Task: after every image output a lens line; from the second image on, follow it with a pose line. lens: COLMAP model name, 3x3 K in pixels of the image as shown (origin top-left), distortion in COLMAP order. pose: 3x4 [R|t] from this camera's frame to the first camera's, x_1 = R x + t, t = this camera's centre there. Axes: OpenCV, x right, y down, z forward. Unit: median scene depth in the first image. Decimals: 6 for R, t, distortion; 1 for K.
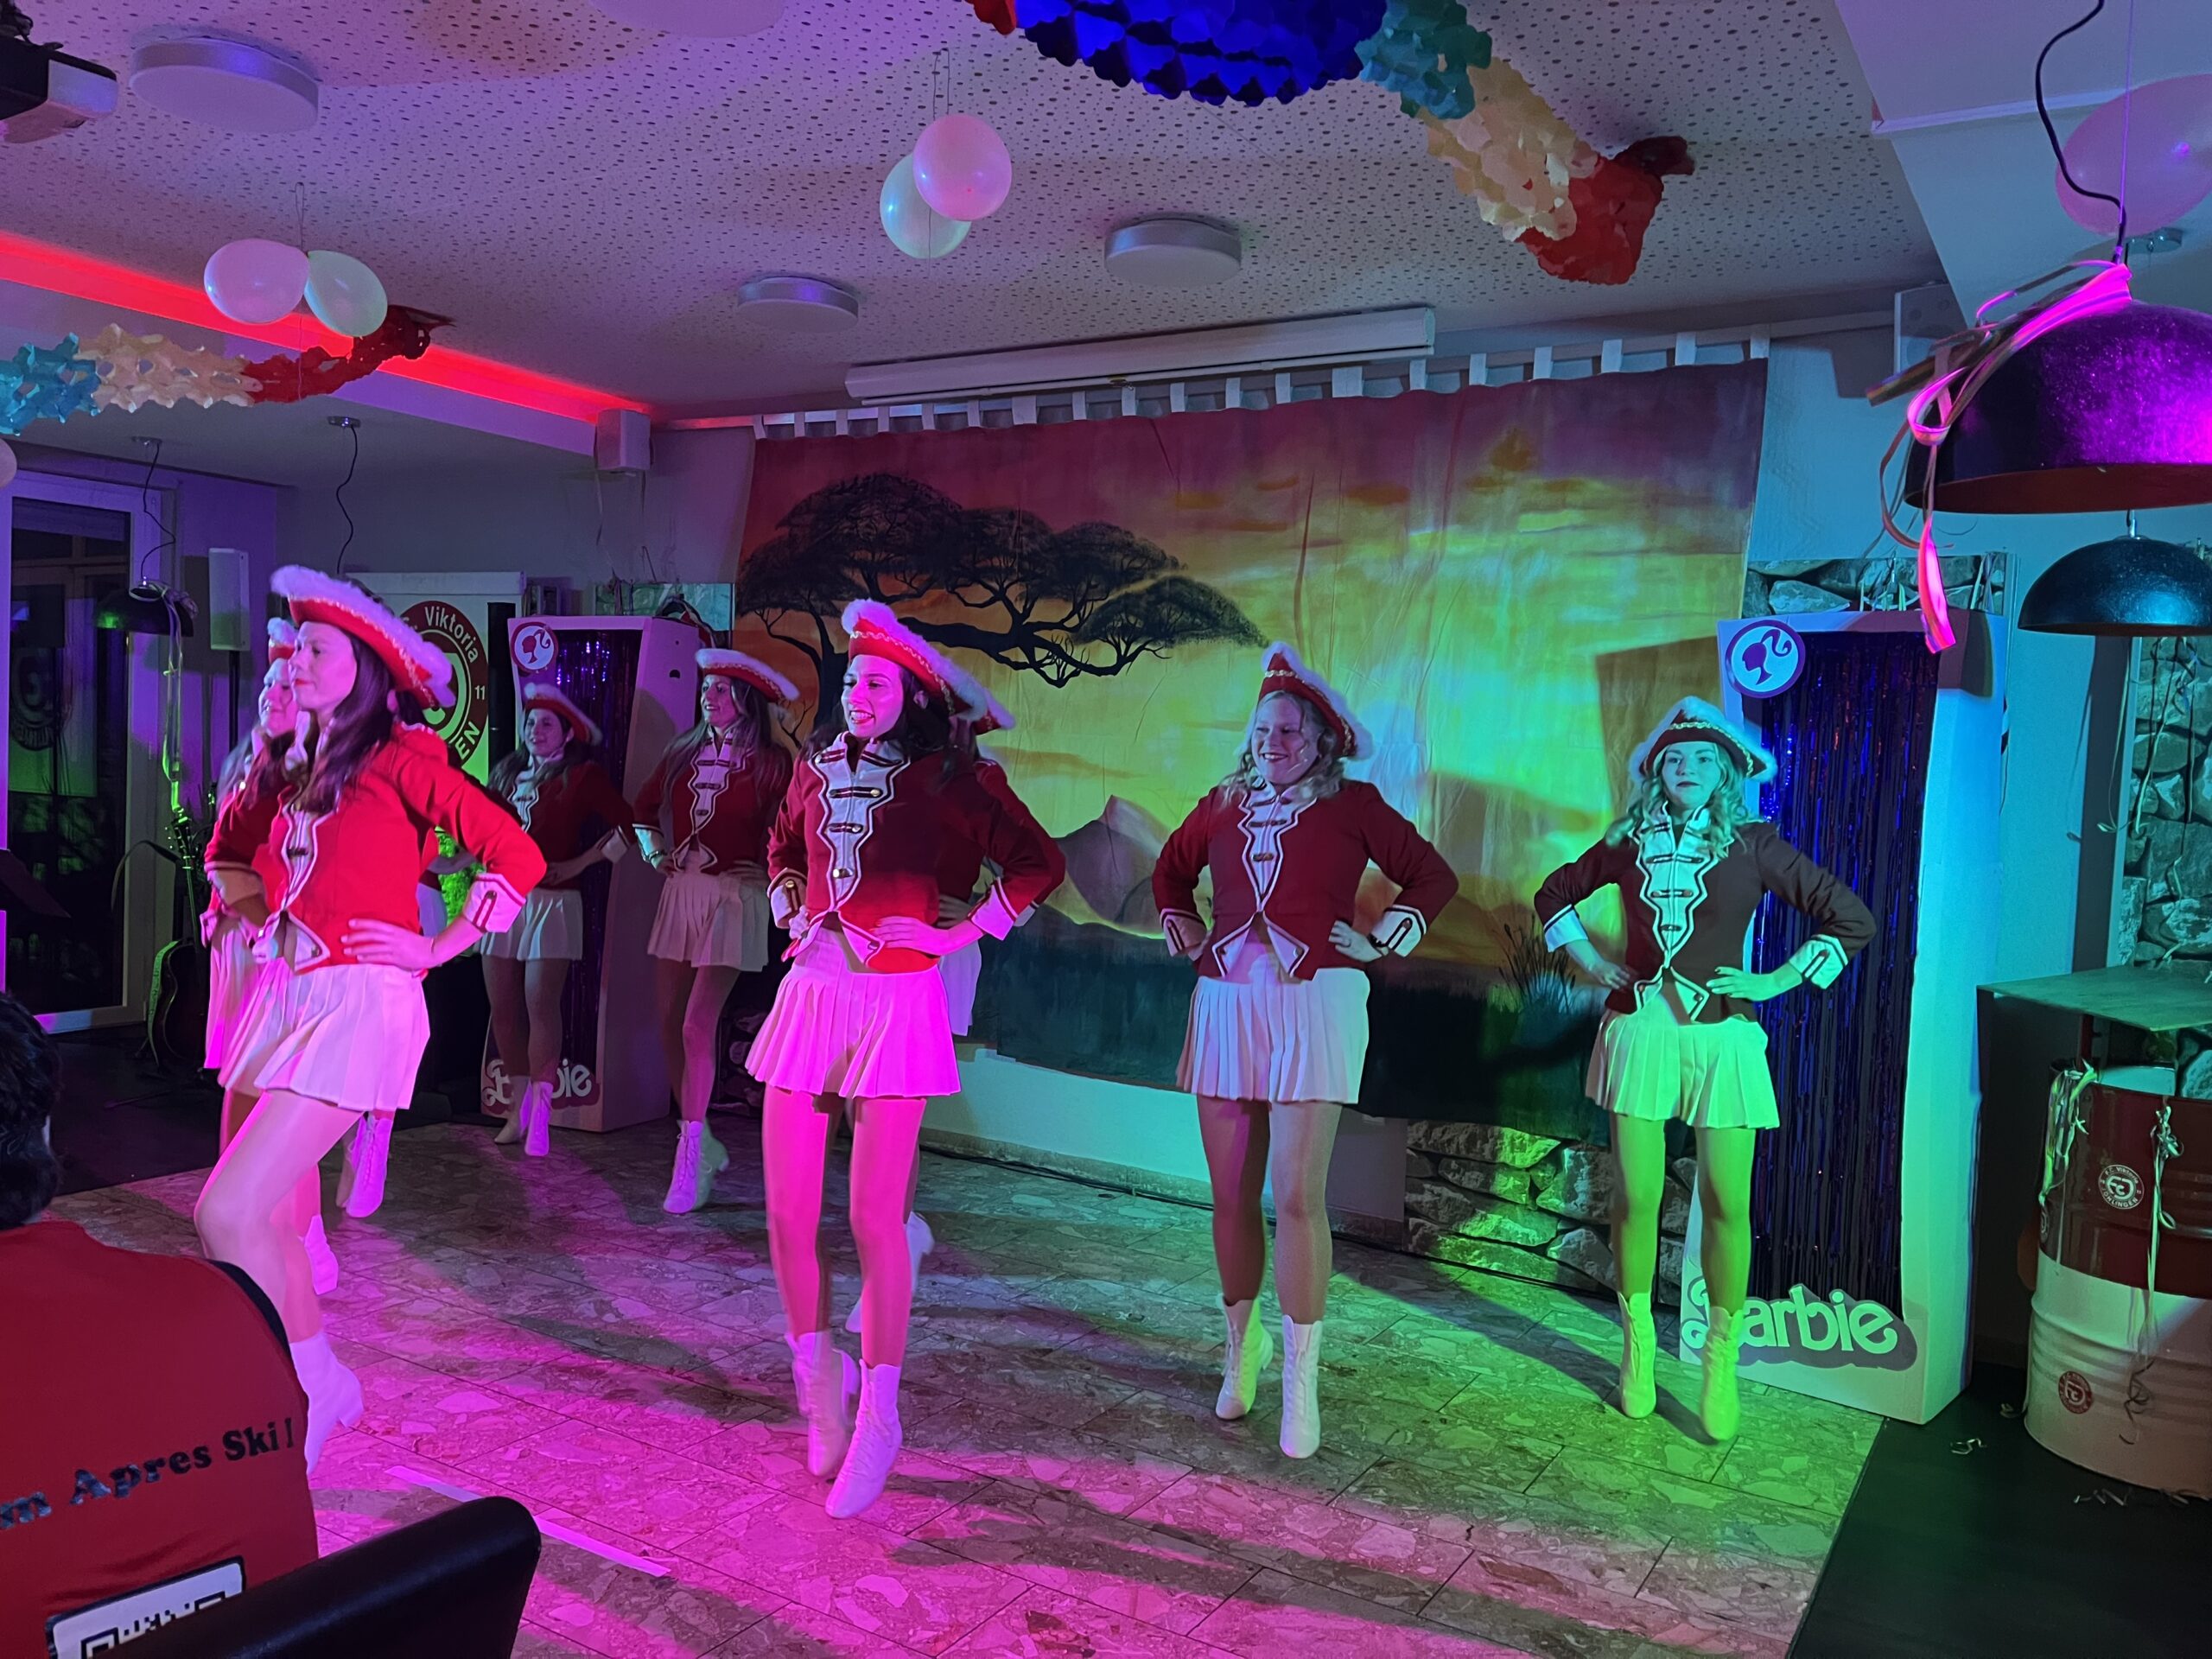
lens RADIAL K [[1706.0, 0, 1101.8], [0, 1706.0, 833.1], [0, 0, 1]] dist [0.064840, -0.077693]
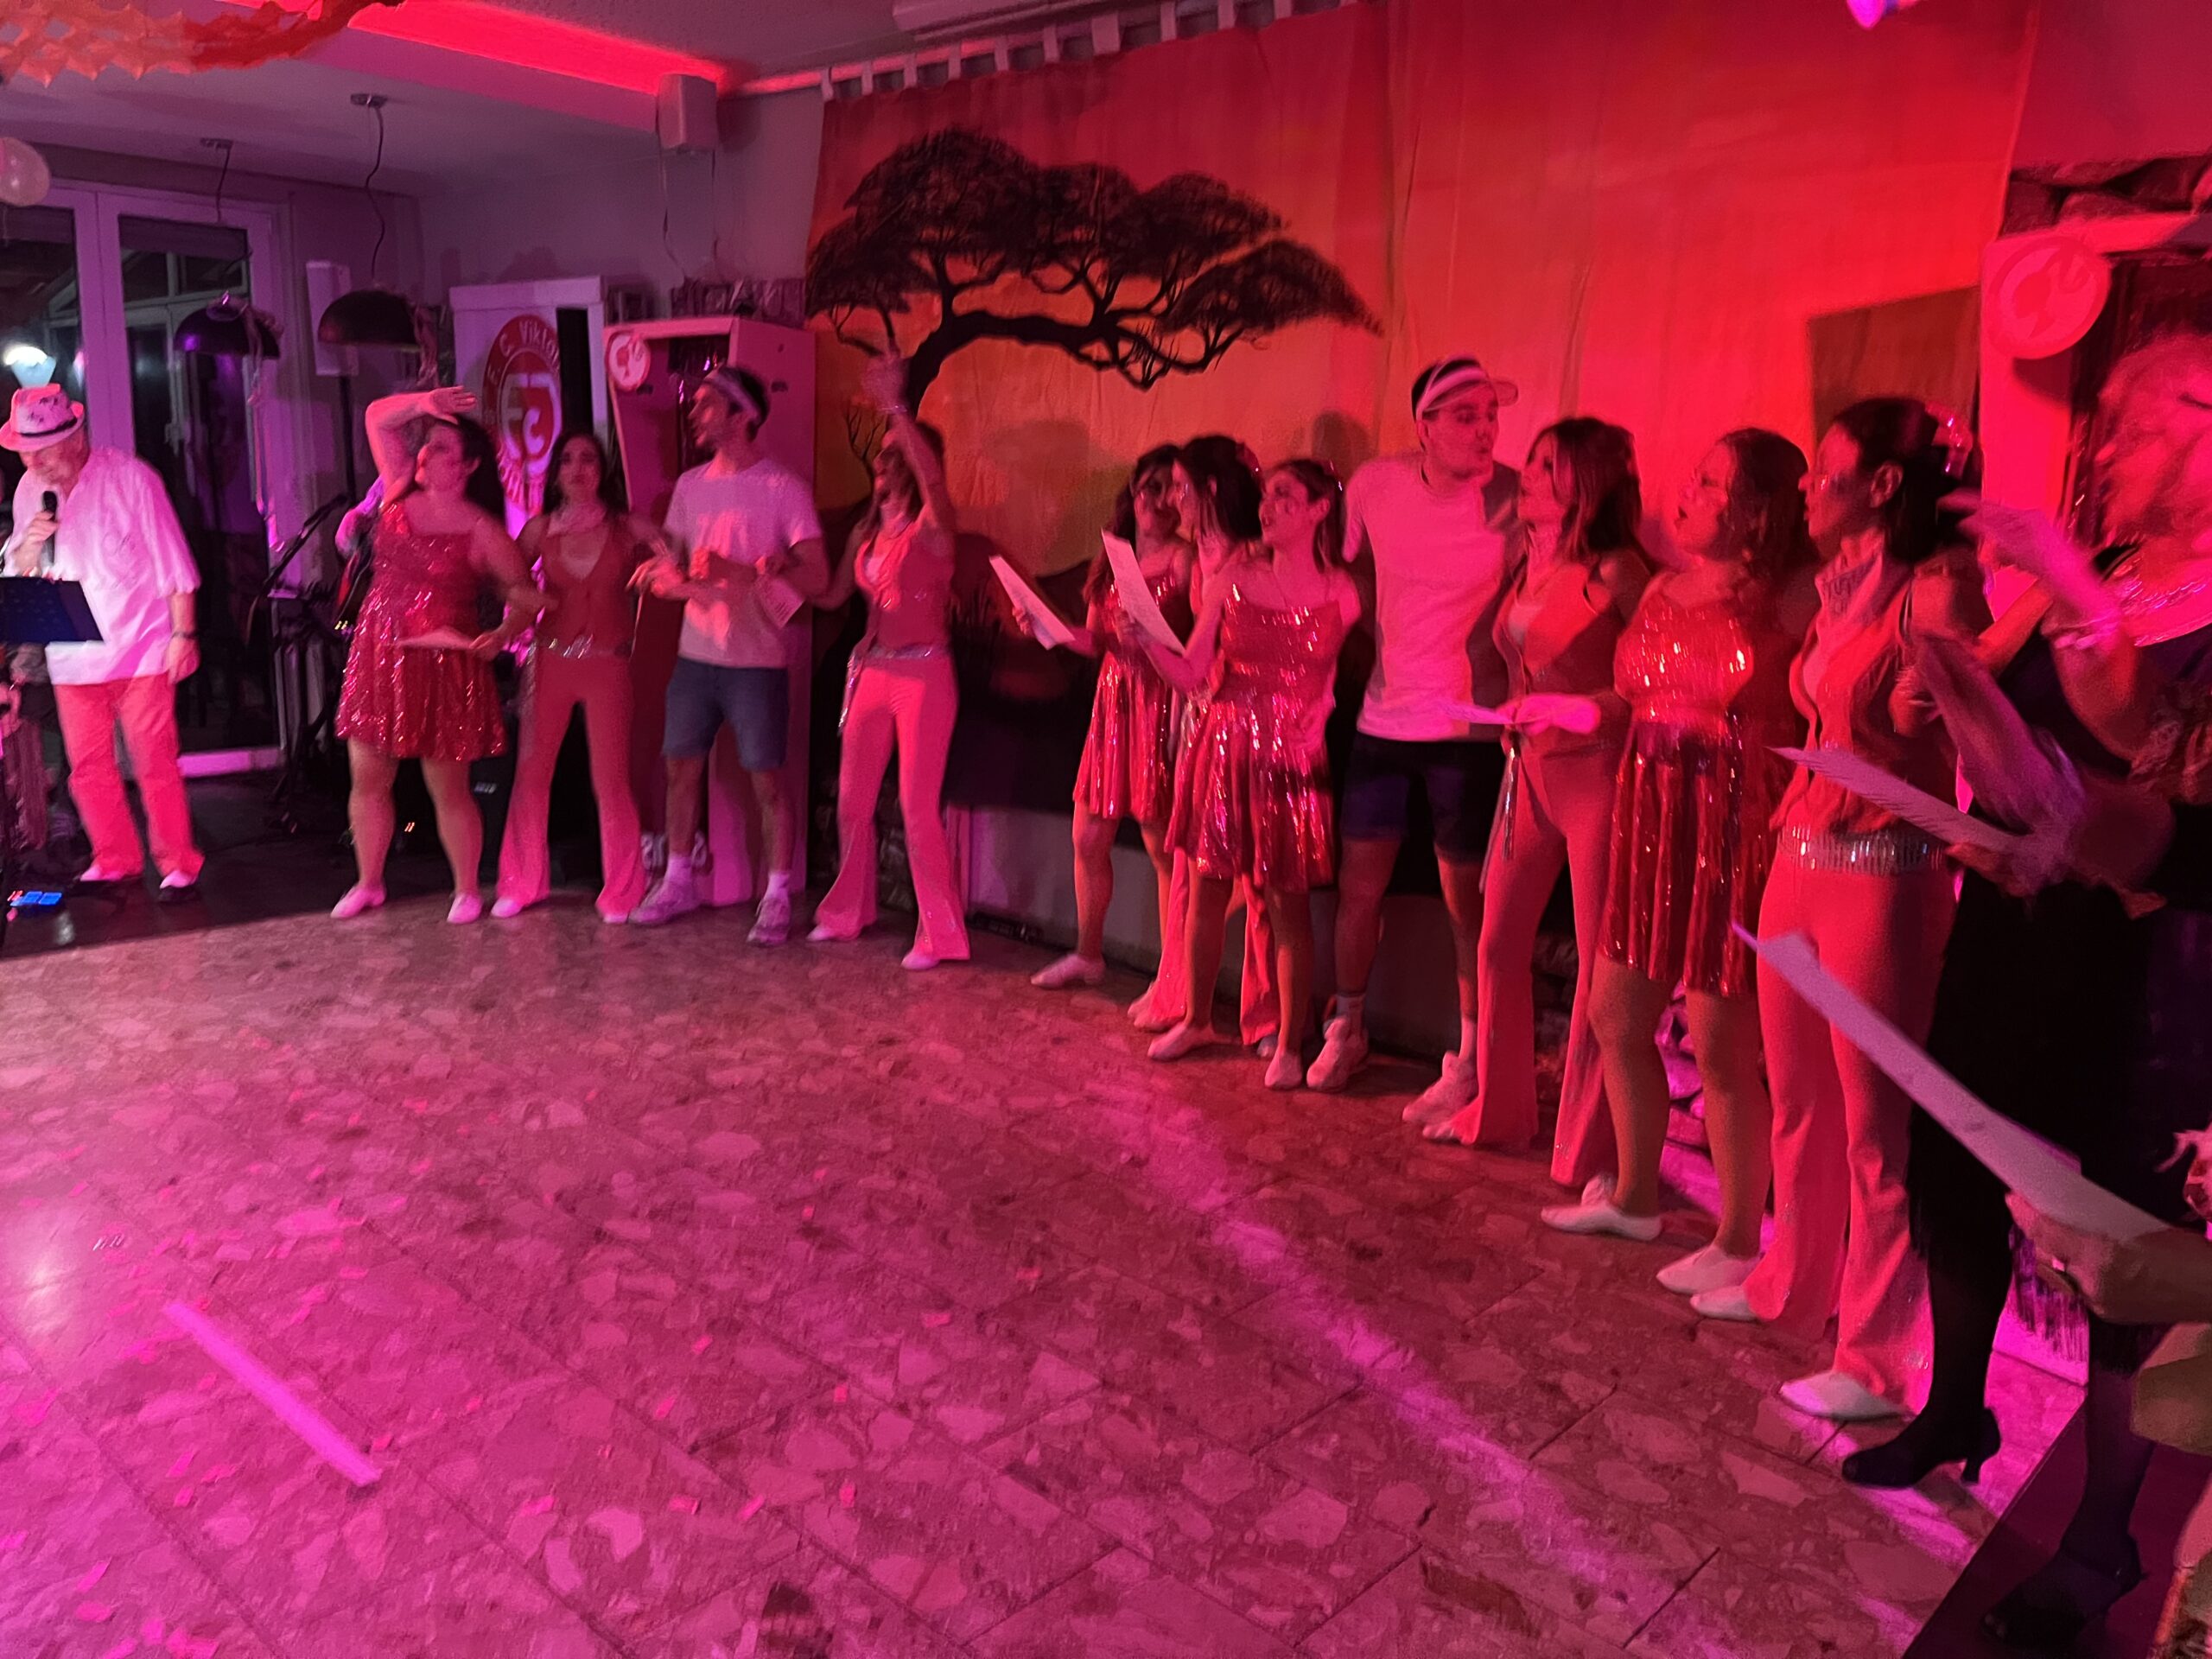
lens RADIAL K [[1706.0, 0, 1100.4], [0, 1706.0, 821.6], [0, 0, 1]] dist [0.064840, -0.077693]
pose [[0.979732, 0.028487, -0.198277, 0.125494], [-0.000380, 0.990099, 0.140371, 0.004535], [0.200312, -0.137450, 0.970043, 0.173327]]
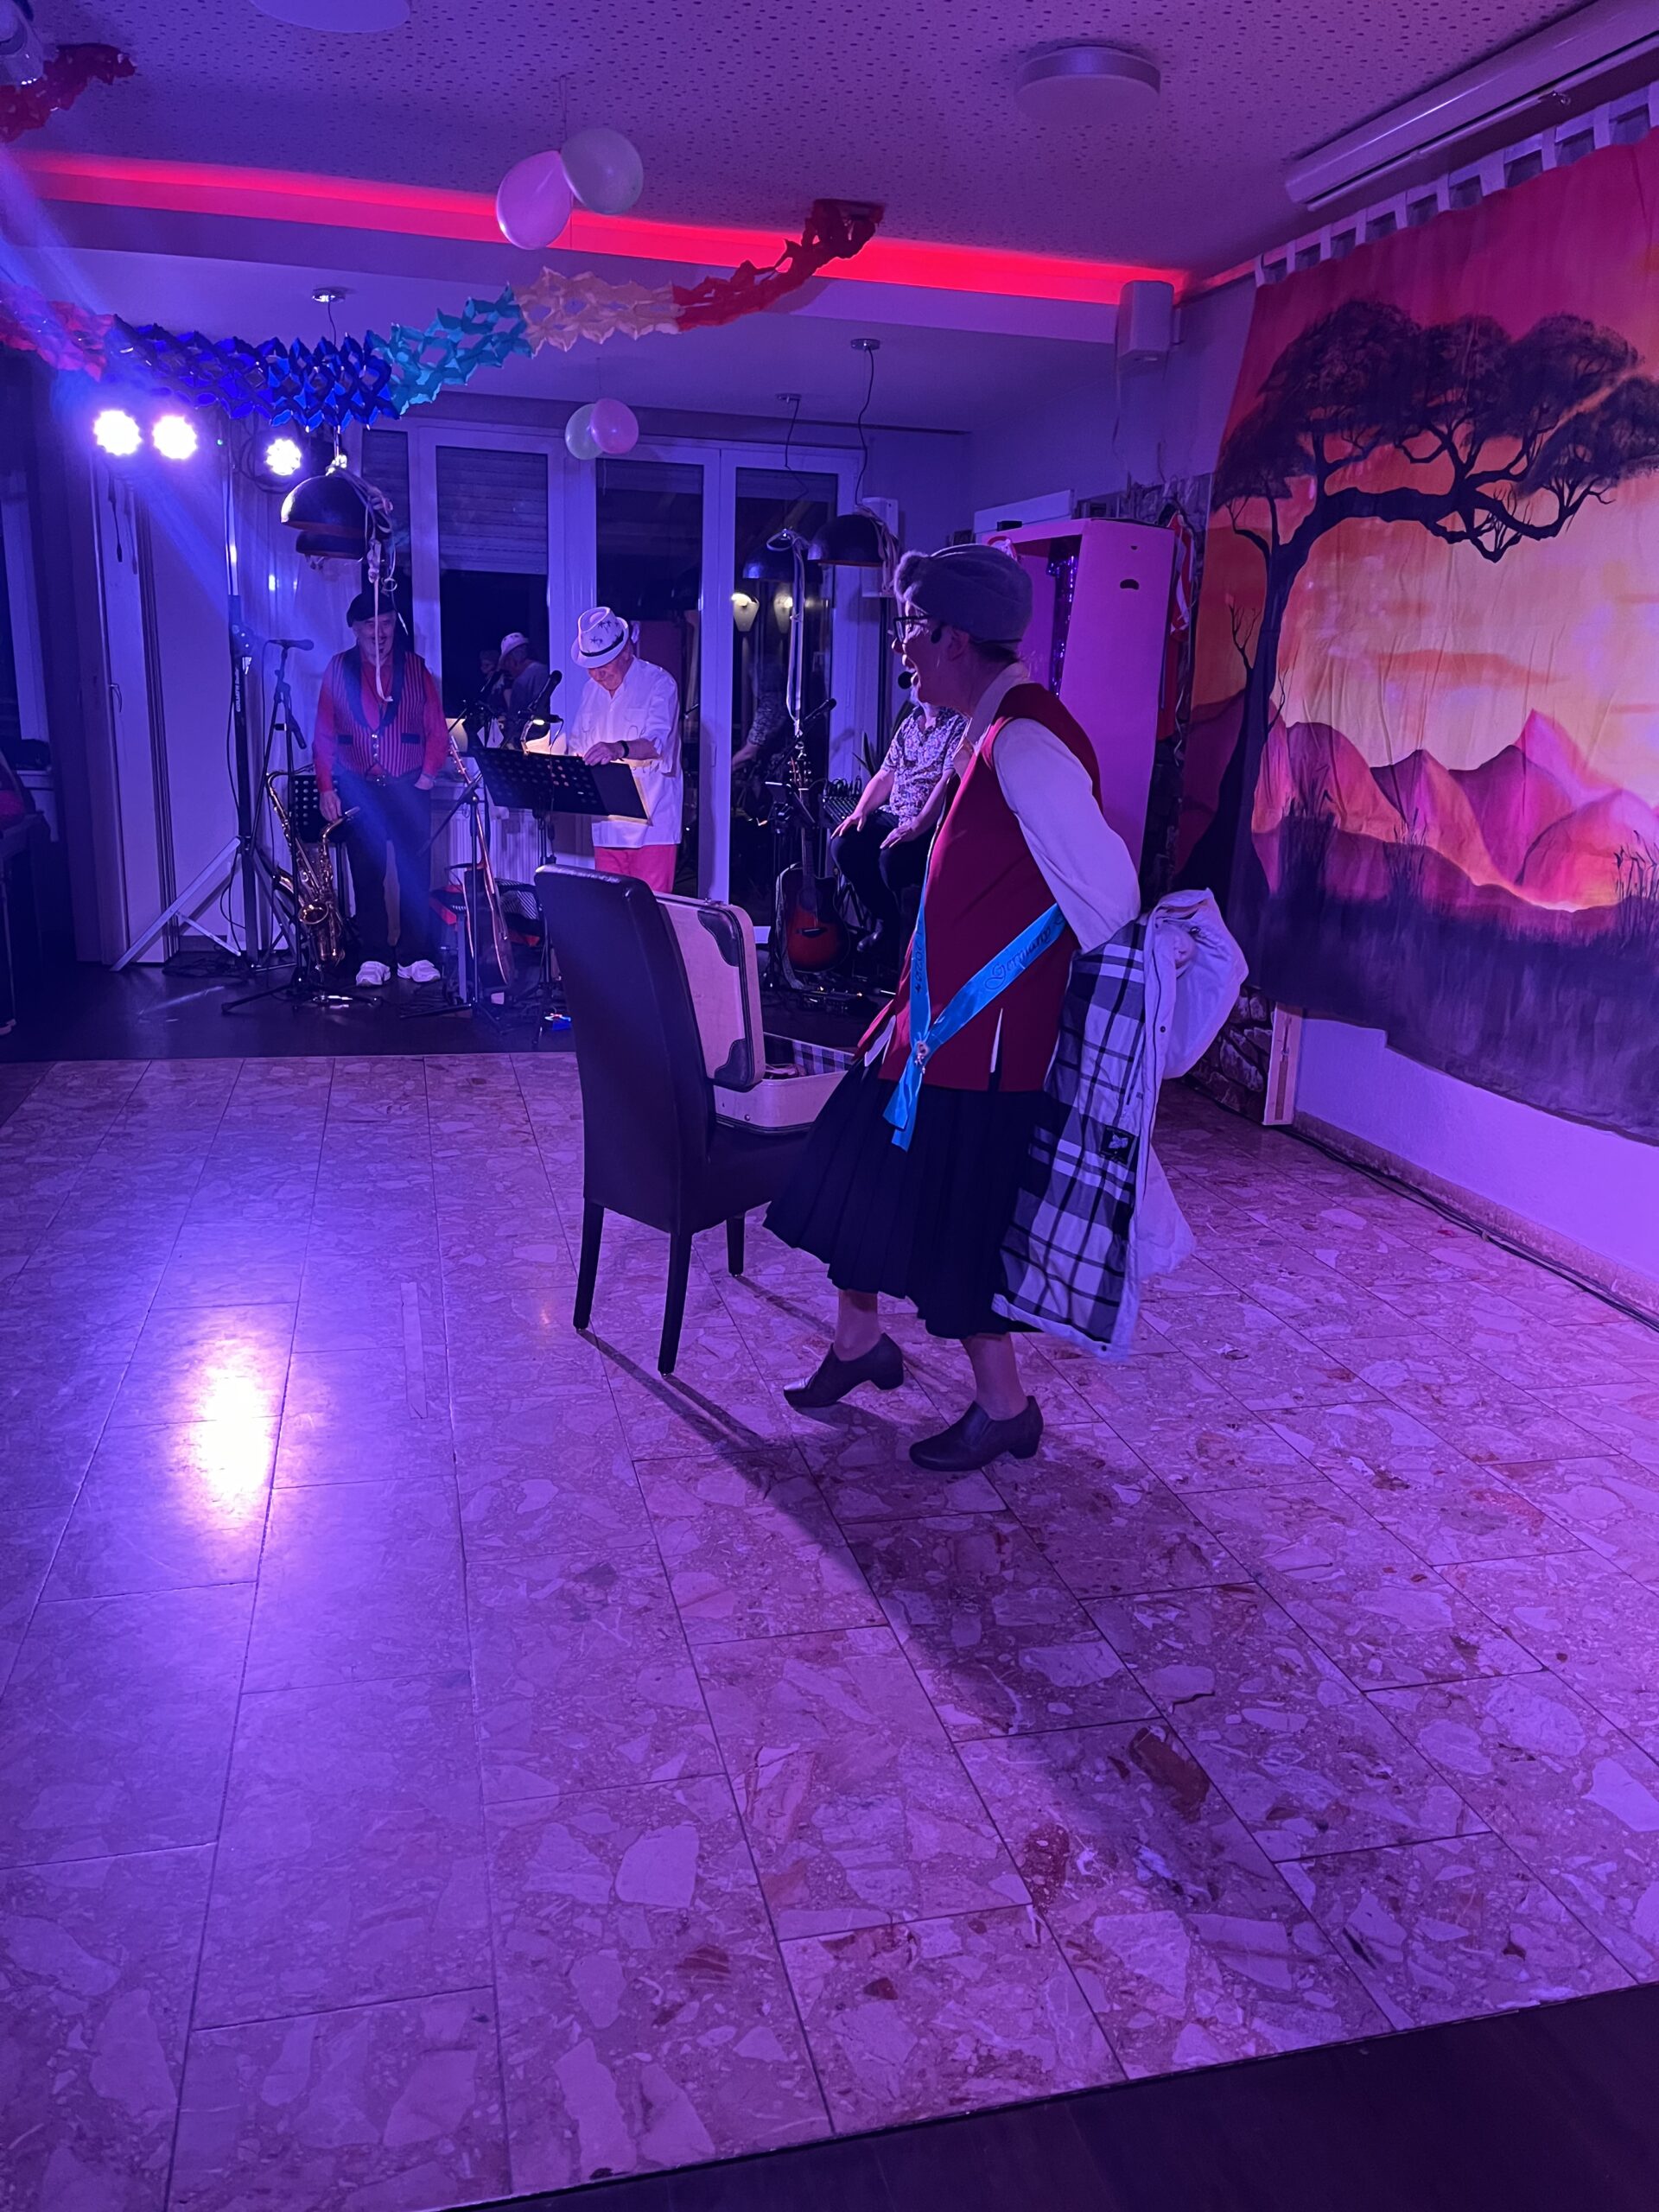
lens RADIAL K [[1706.0, 0, 817.1], [0, 1706.0, 1114.0], [0, 0, 1]] dist [0.064840, -0.077693]
pose [[0.710280, 0.149854, -0.687783, 0.324926], [-0.036182, 0.983558, 0.176932, 0.029370], [0.702989, -0.100786, 0.704023, 0.244423]]
